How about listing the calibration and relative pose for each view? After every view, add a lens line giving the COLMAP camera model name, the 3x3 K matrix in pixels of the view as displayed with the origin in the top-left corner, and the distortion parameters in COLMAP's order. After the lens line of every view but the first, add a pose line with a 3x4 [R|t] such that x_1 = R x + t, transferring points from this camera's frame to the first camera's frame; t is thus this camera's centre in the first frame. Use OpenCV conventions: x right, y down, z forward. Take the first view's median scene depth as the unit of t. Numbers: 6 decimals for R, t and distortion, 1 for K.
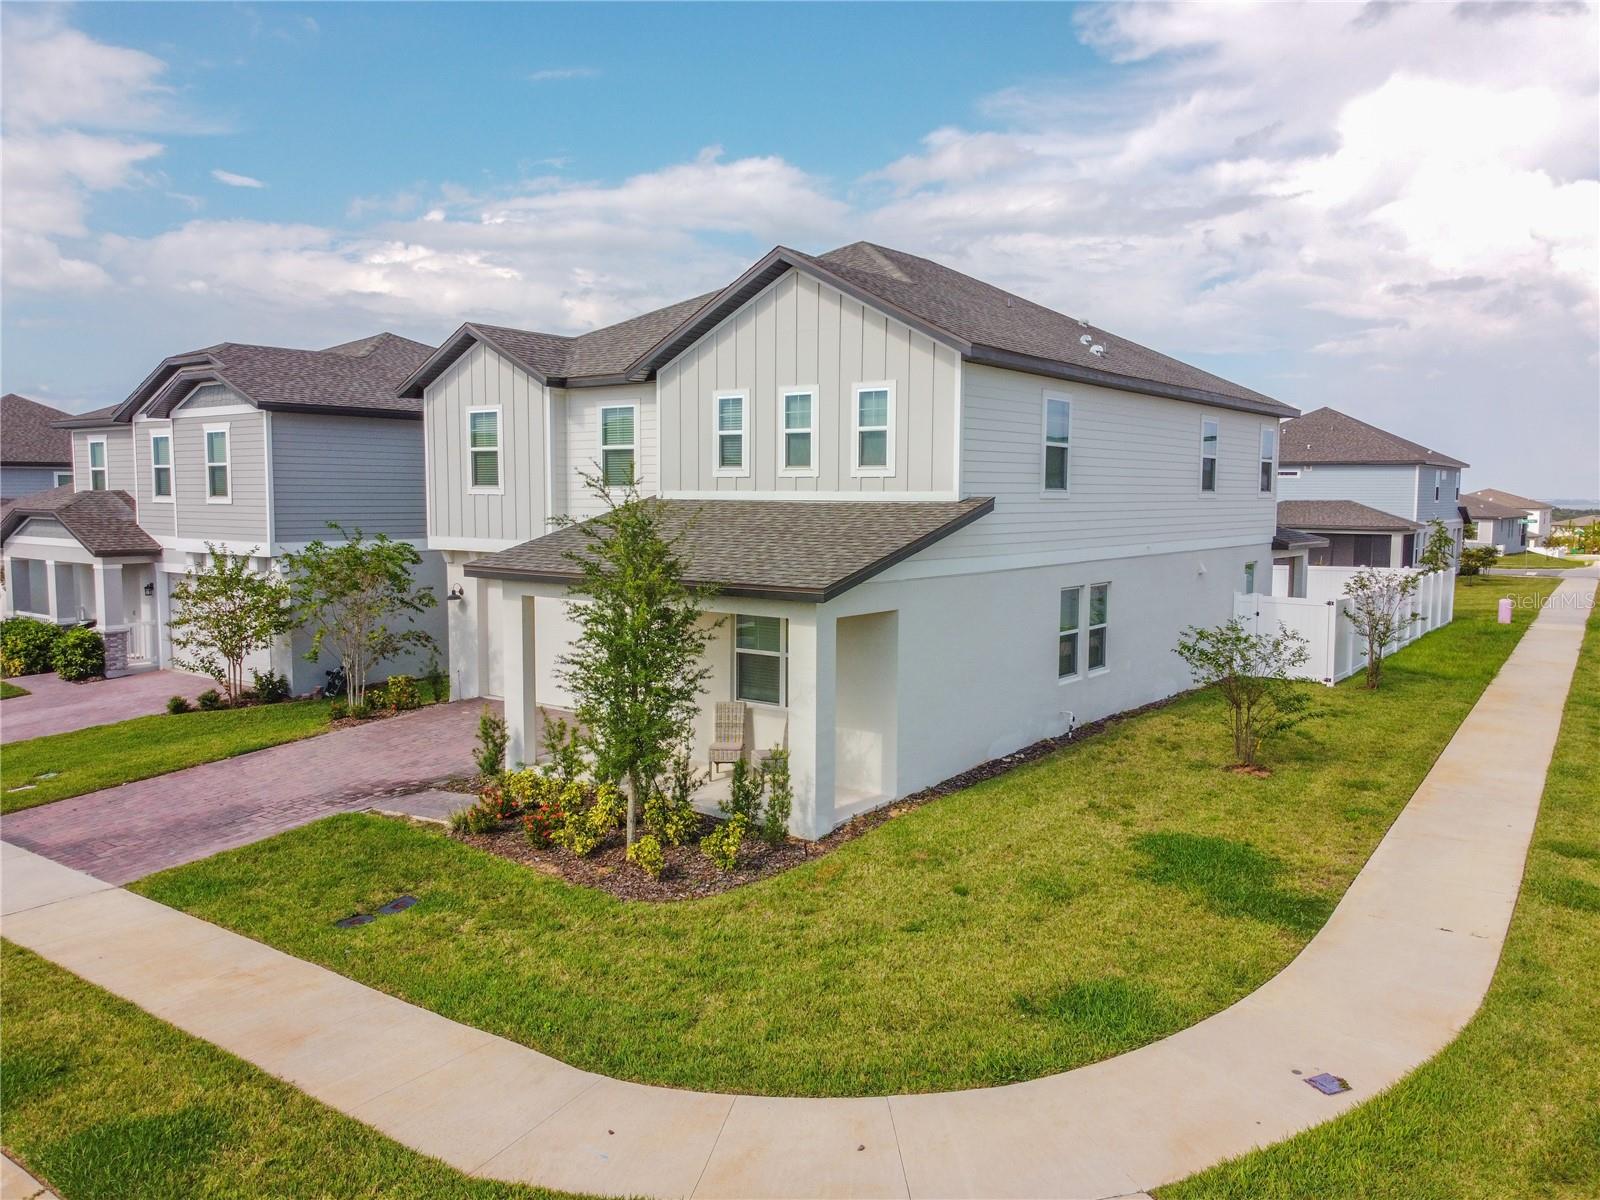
lens RADIAL K [[1221.8, 0, 800.0], [0, 1221.8, 600.0], [0, 0, 1]] dist [-0.005445, -0.002425]
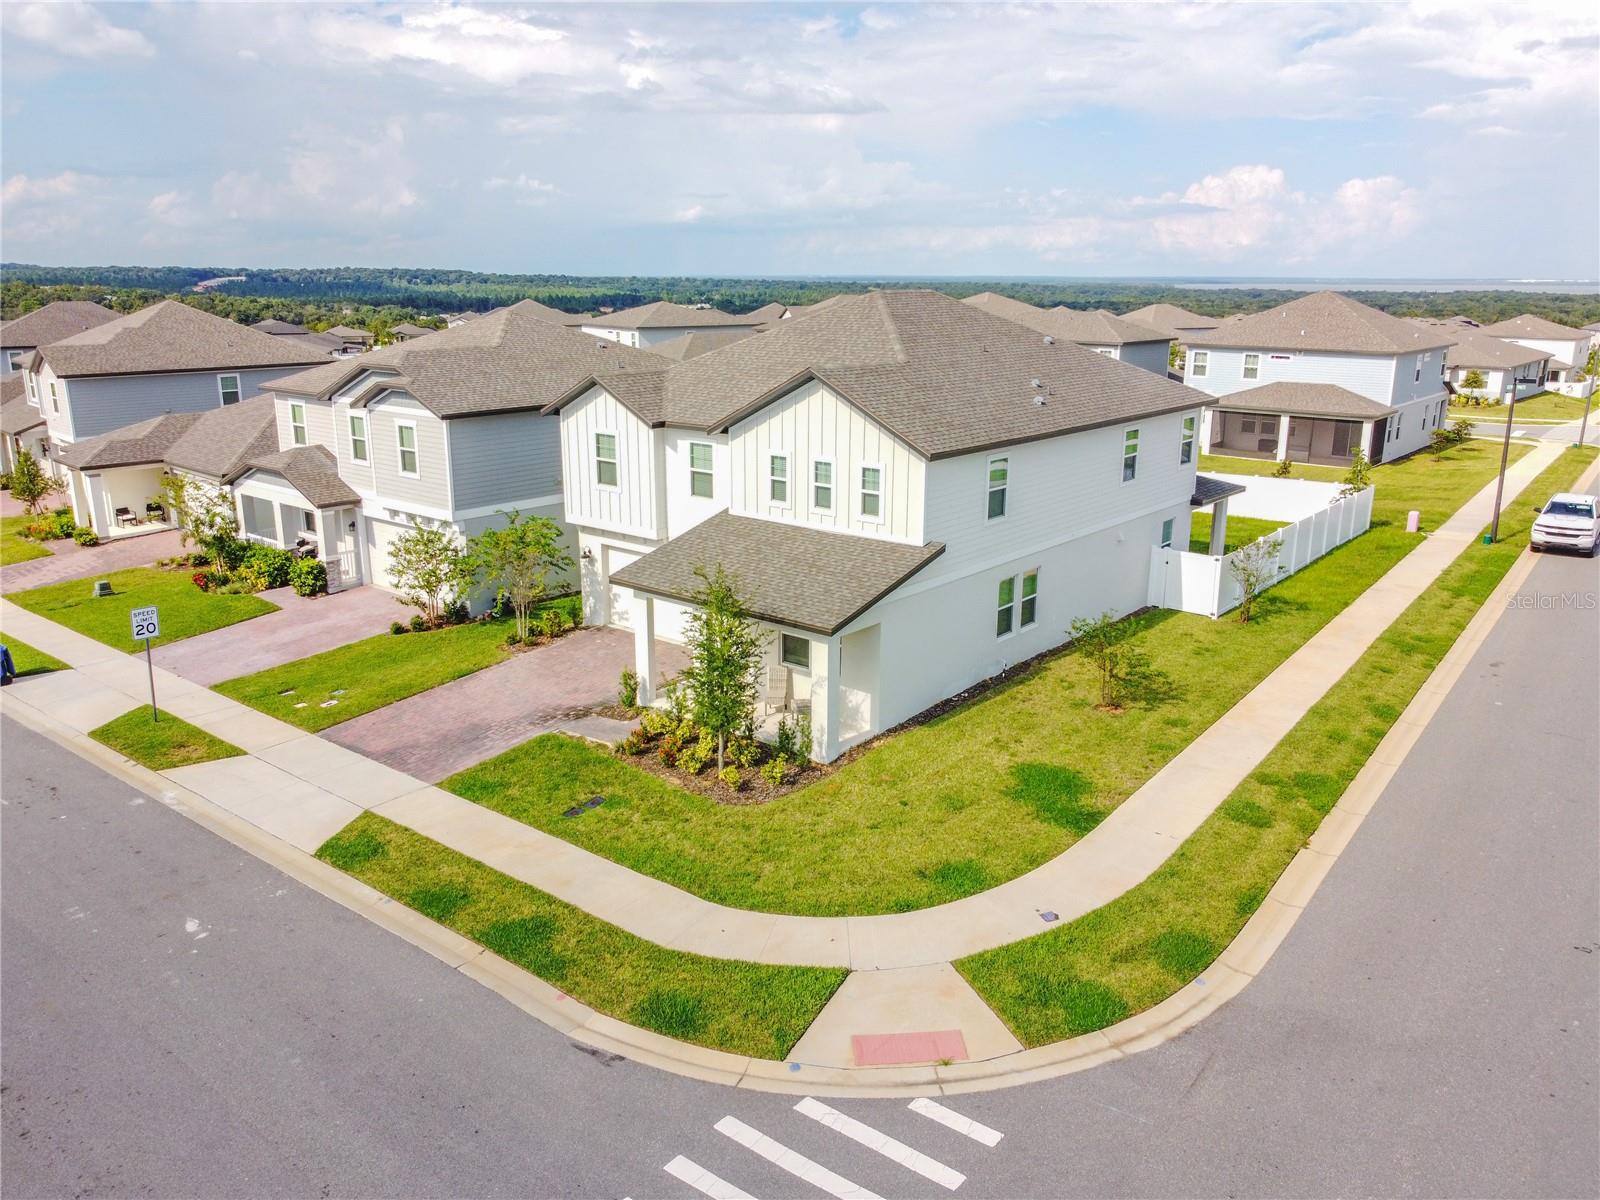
lens RADIAL K [[1218.7, 0, 793.1], [0, 1218.7, 604.9], [0, 0, 1]] dist [-0.001526, -0.001030]
pose [[0.998719, 0.008349, -0.049914, 0.043122], [0.000602, 0.984271, 0.176662, -0.290016], [0.050604, -0.176466, 0.983005, -0.576597]]
